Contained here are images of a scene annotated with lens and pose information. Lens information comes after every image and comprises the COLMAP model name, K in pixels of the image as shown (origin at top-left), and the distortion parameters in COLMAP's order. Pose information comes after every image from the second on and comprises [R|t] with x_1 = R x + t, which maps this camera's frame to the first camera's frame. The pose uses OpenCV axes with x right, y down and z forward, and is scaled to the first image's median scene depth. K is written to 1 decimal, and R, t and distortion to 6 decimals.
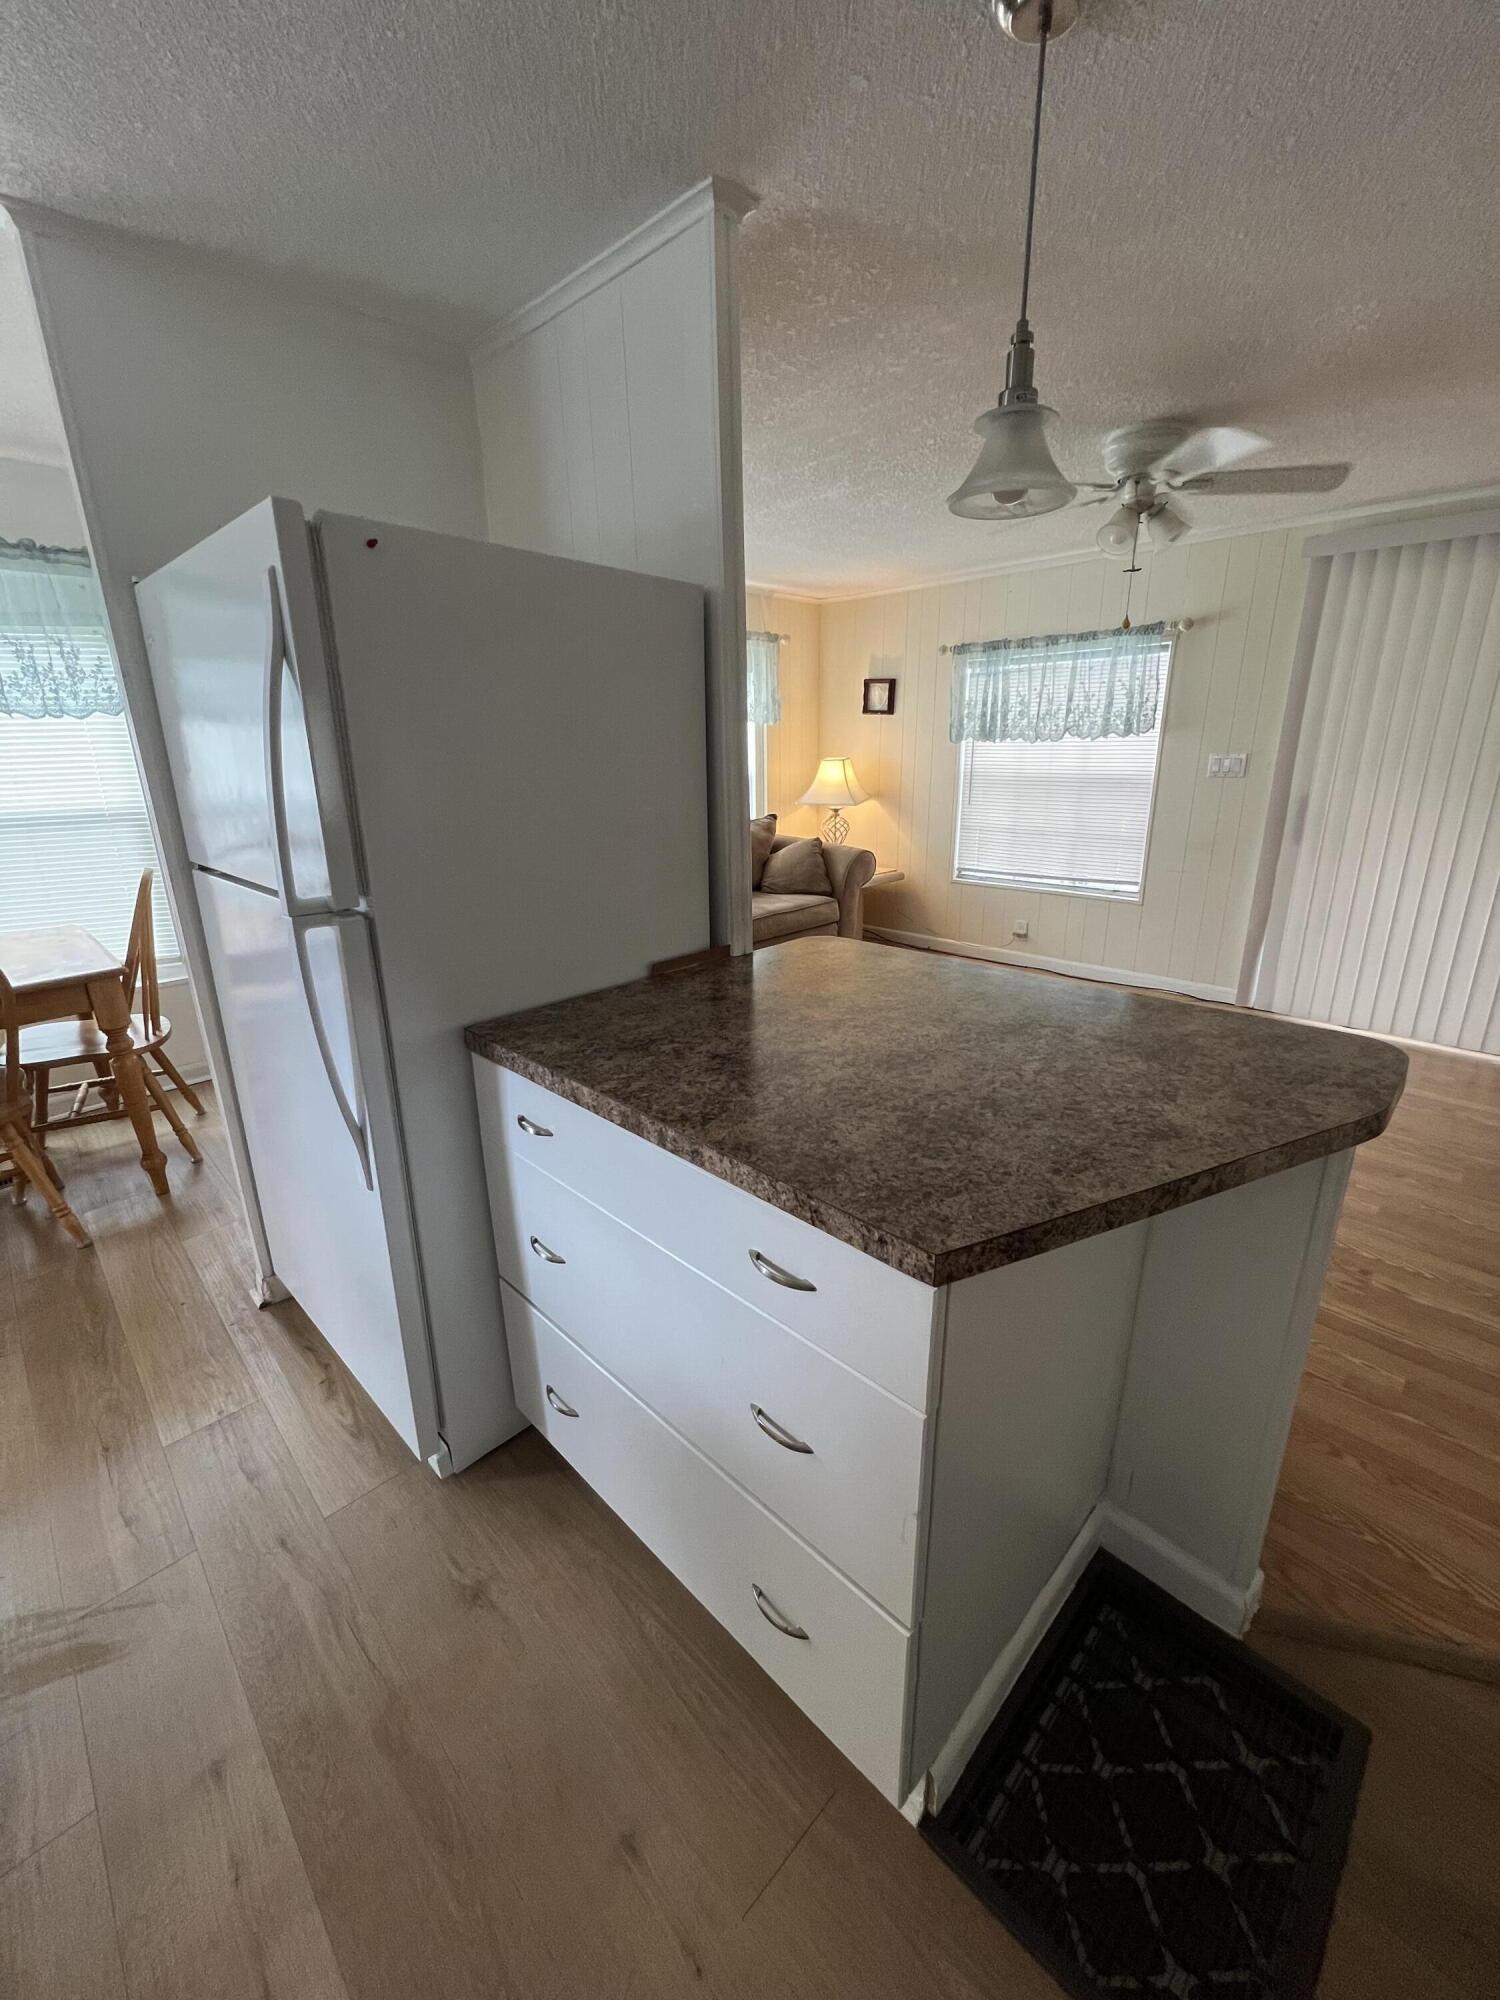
lens RADIAL K [[804.7, 0, 752.5], [0, 804.7, 989.1], [0, 0, 1]] dist [0.001397, 0.000043]
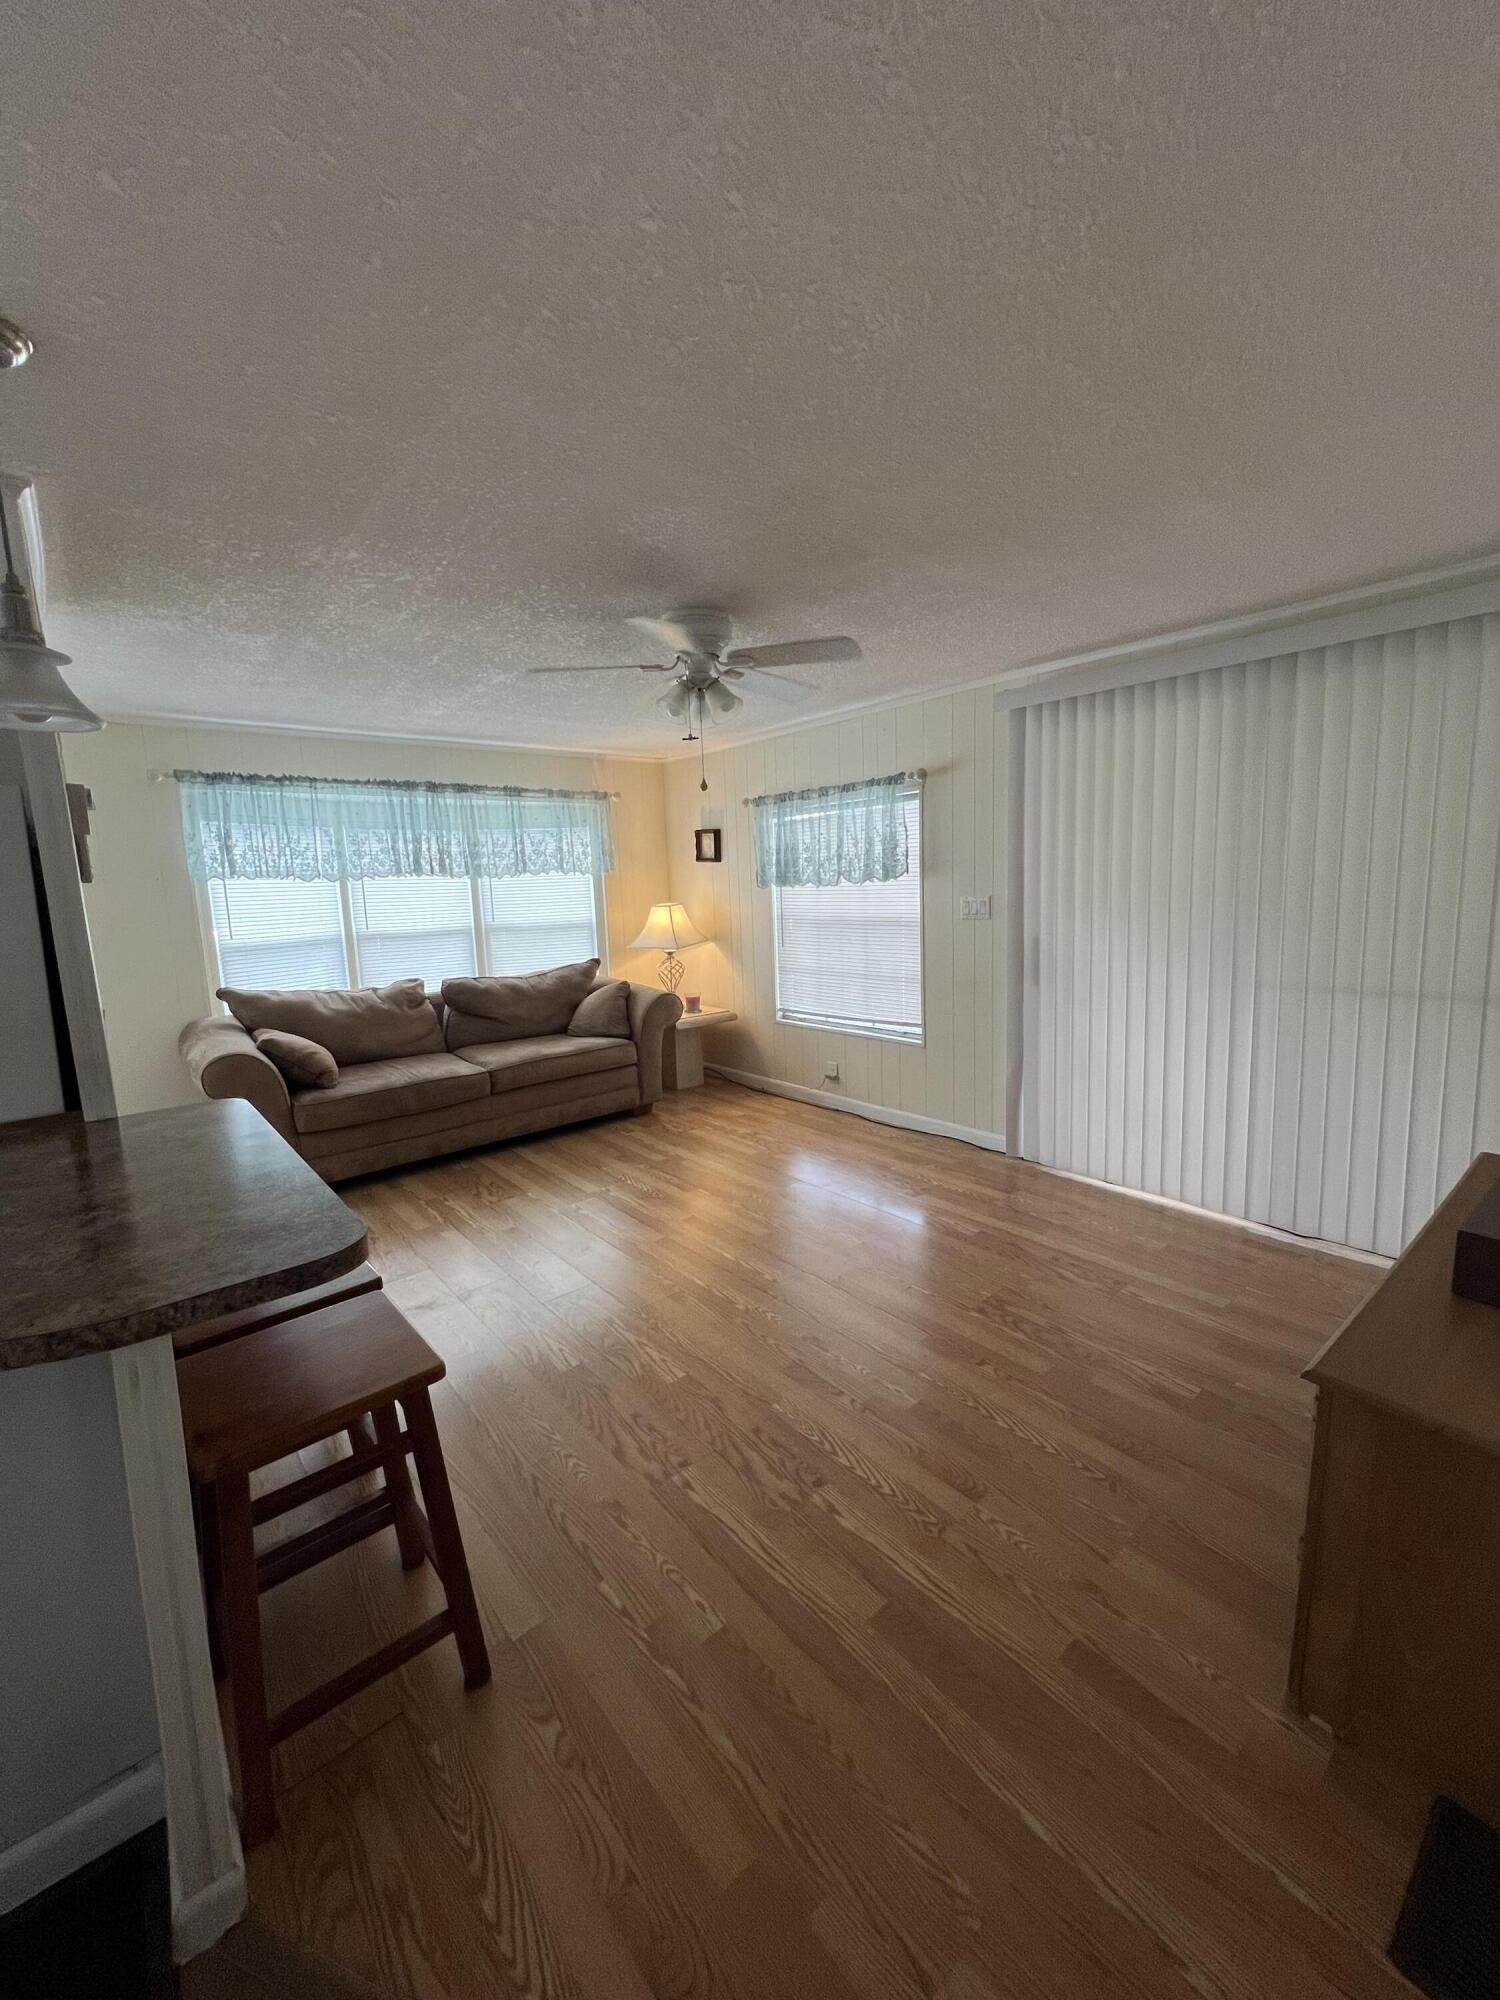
lens RADIAL K [[804.7, 0, 752.5], [0, 804.7, 989.1], [0, 0, 1]] dist [0.001397, 0.000043]
pose [[0.995374, -0.011913, -0.095337, 0.361378], [-0.003427, 0.987251, -0.159134, -0.018776], [0.096017, 0.158725, 0.982643, 0.018500]]
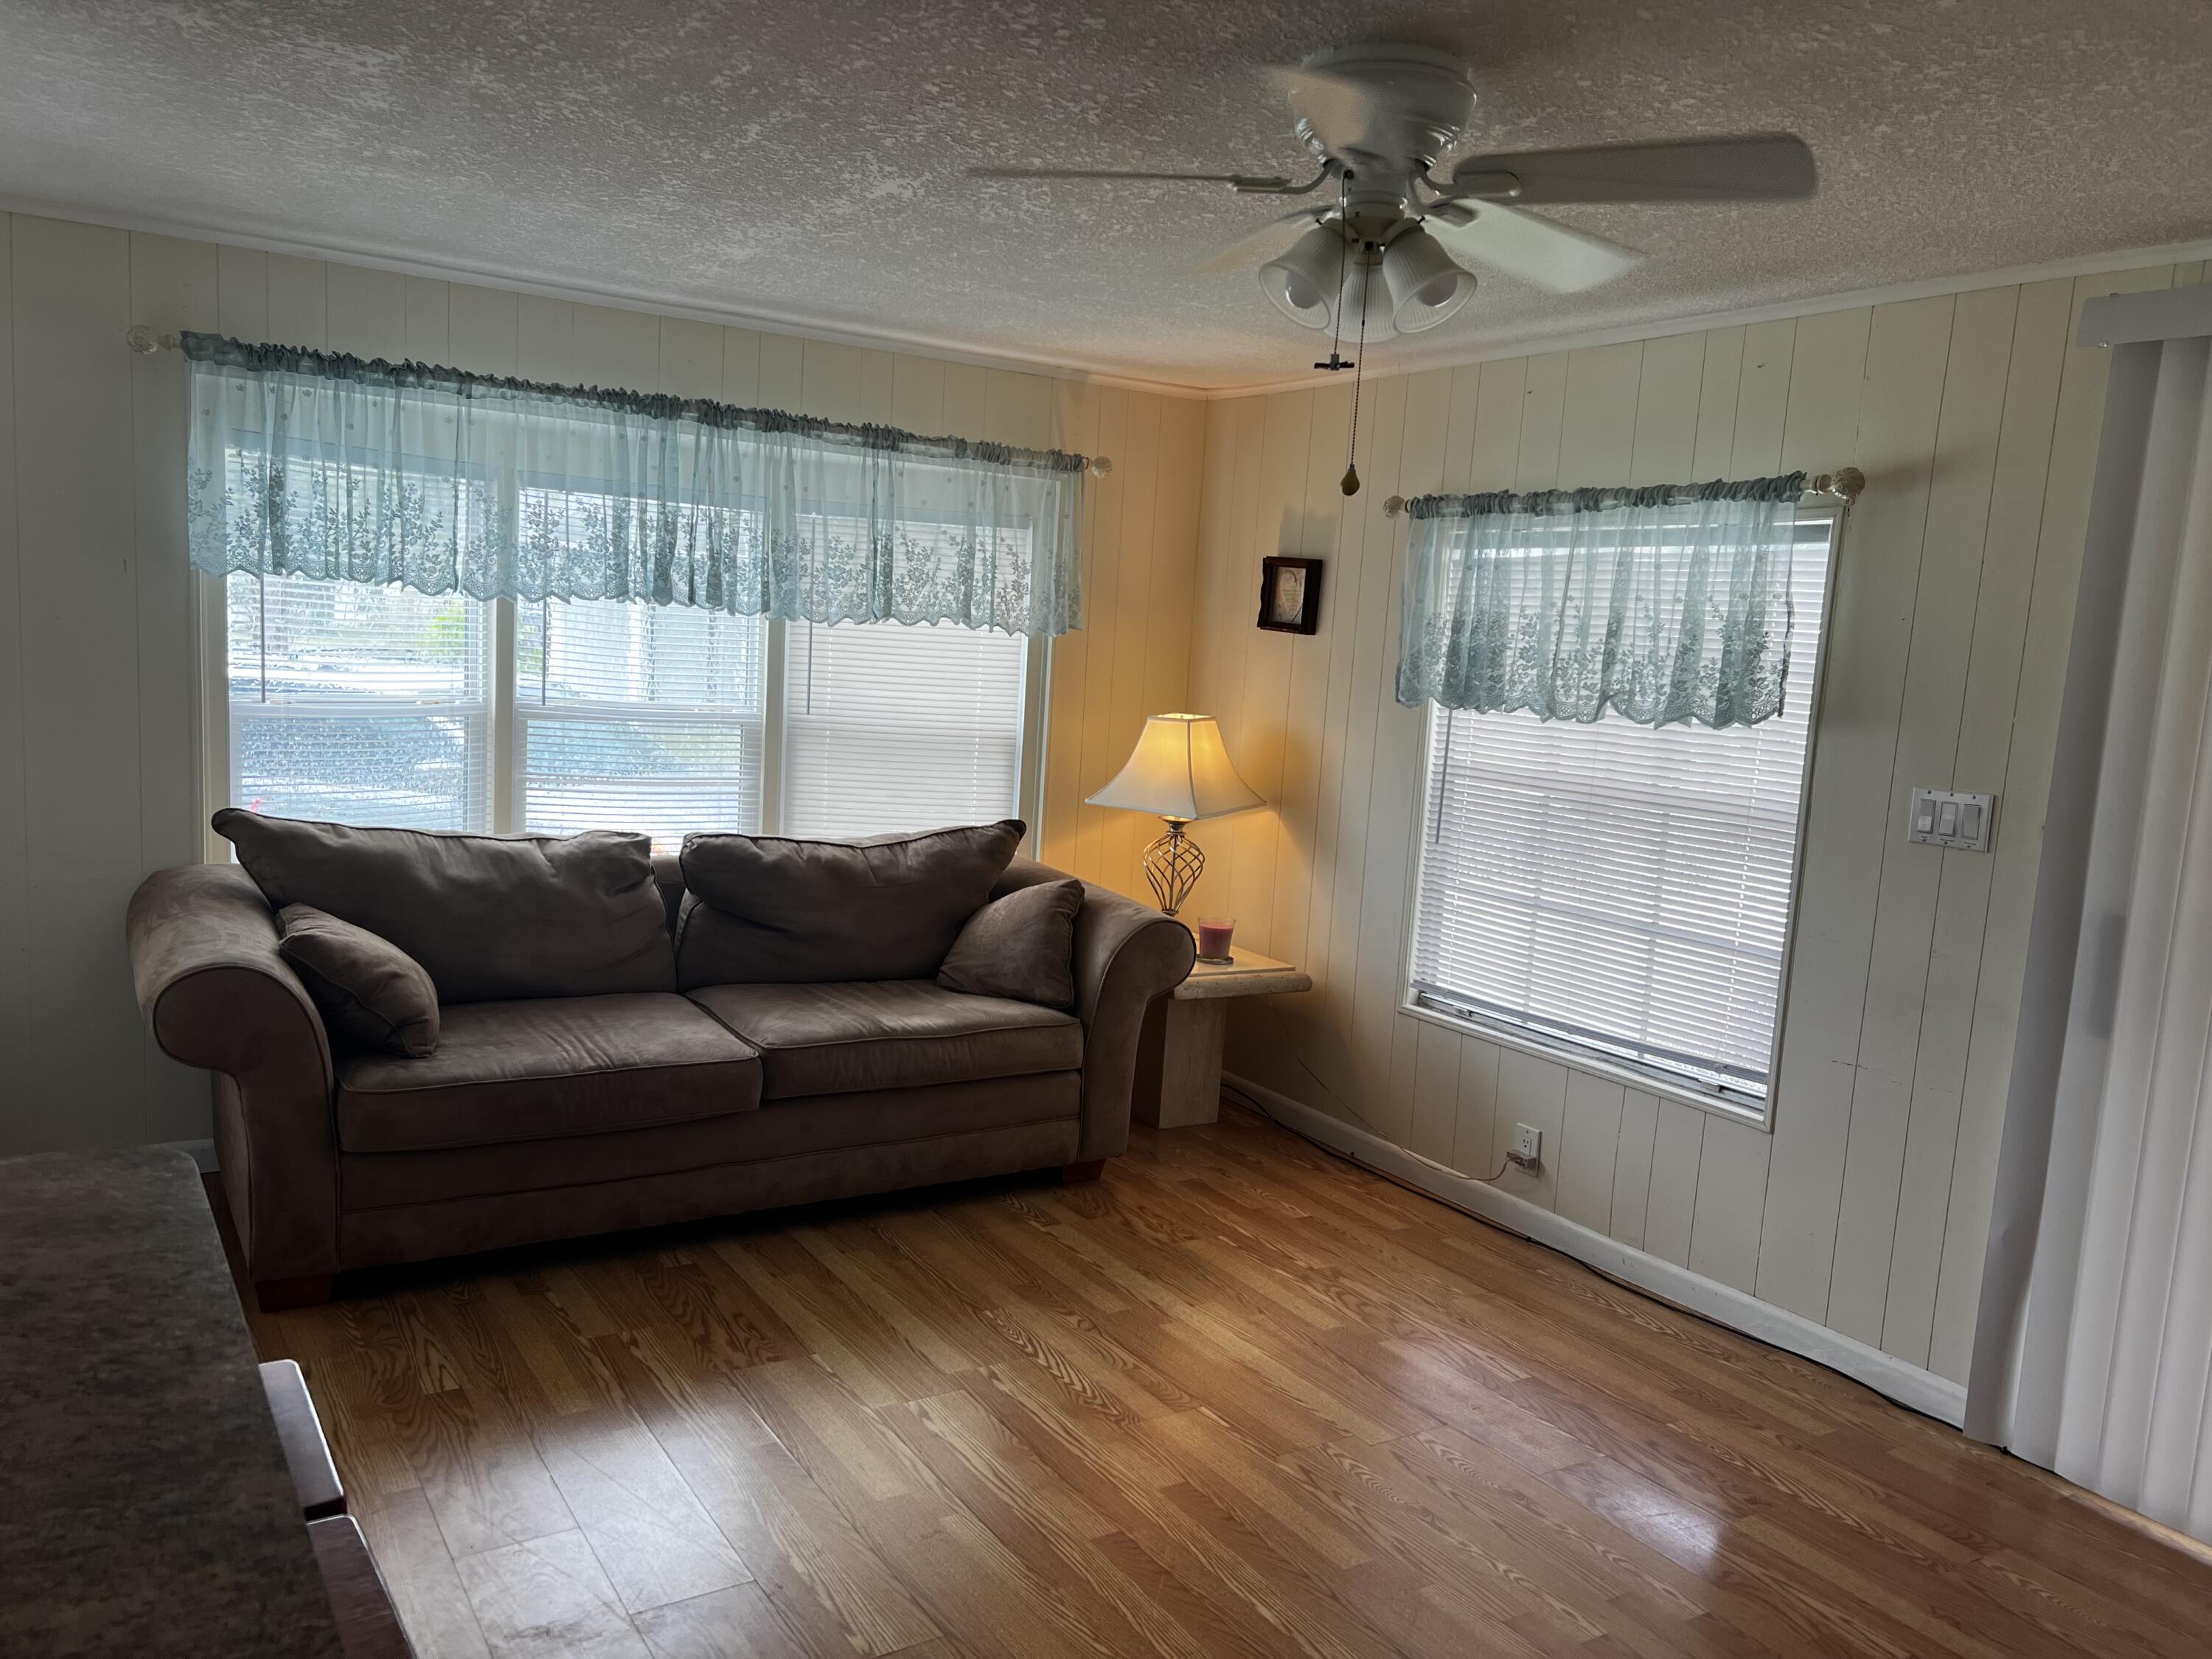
lens RADIAL K [[1662.3, 0, 1094.3], [0, 1662.3, 845.1], [0, 0, 1]] dist [0.081823, -0.119453]
pose [[0.970383, 0.100388, -0.219724, 0.317203], [-0.136980, 0.977862, -0.158183, -0.064520], [0.198980, 0.183596, 0.962652, 0.095001]]
